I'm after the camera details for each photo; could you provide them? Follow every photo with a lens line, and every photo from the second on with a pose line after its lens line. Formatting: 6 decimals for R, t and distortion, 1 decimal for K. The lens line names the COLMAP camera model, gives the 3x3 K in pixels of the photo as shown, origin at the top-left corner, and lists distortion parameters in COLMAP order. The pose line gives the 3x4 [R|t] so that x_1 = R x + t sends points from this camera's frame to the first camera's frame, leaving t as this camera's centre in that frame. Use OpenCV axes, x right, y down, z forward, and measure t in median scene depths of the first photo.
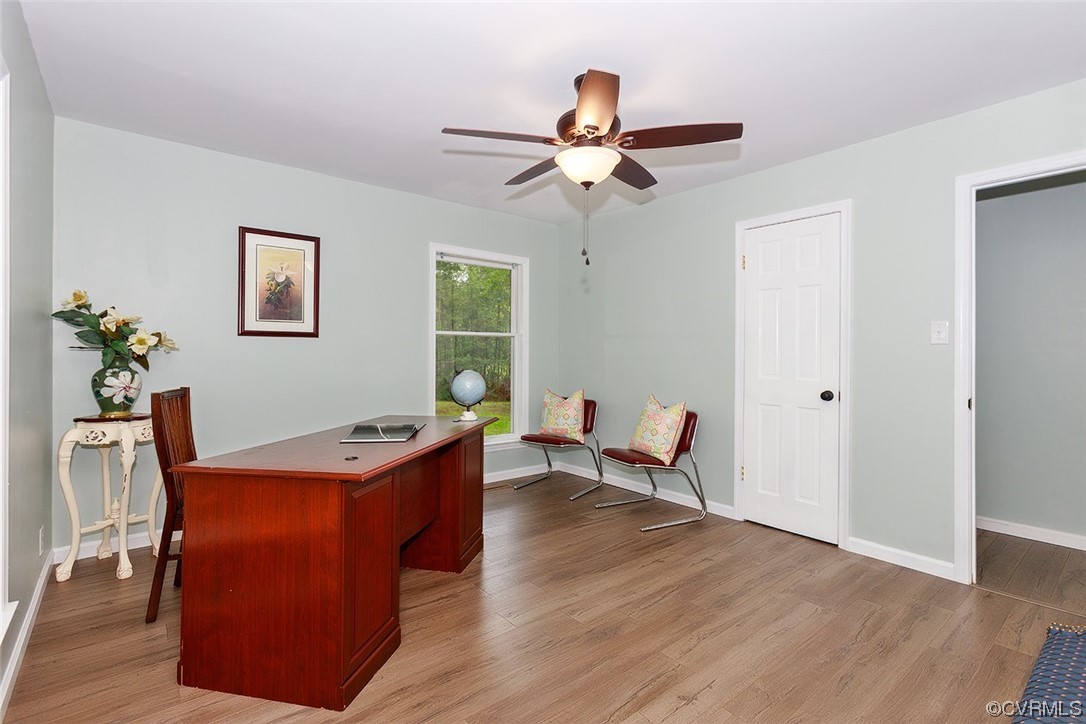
lens RADIAL K [[504.9, 0, 538.3], [0, 504.9, 350.0], [0, 0, 1]] dist [-0.008307, 0.005406]
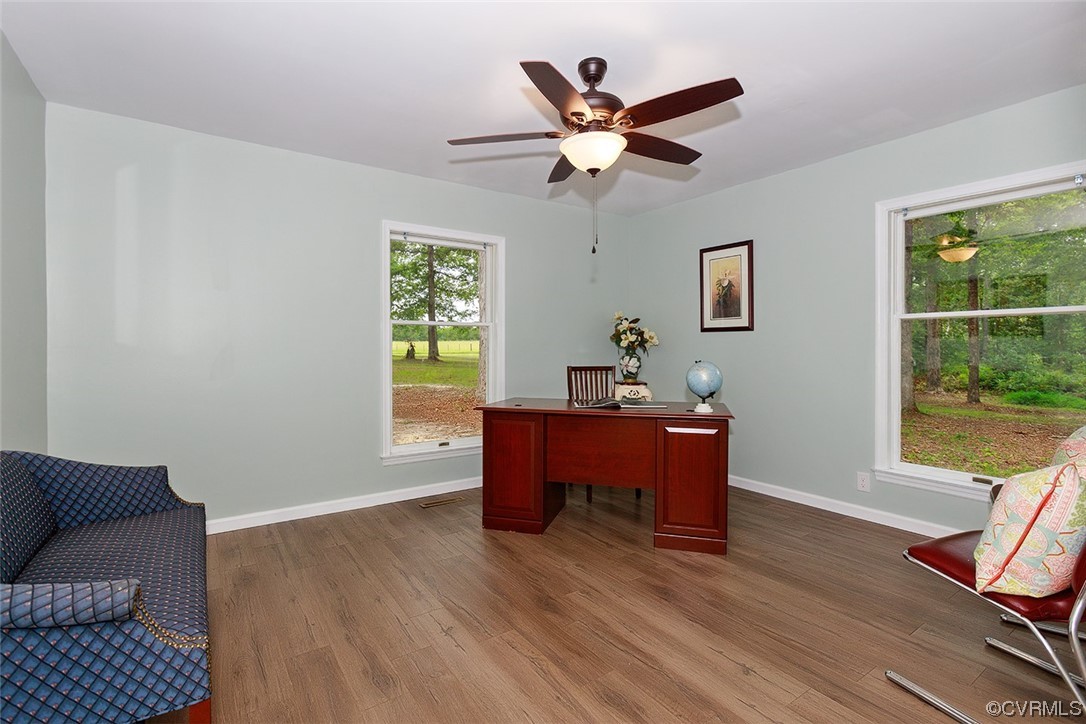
lens RADIAL K [[514.2, 0, 544.8], [0, 514.2, 342.7], [0, 0, 1]] dist [-0.005541, 0.001011]
pose [[-0.078761, -0.011670, -0.996825, 0.772271], [0.005109, 0.999914, -0.012110, 0.013671], [0.996880, -0.006046, -0.078695, 0.685170]]
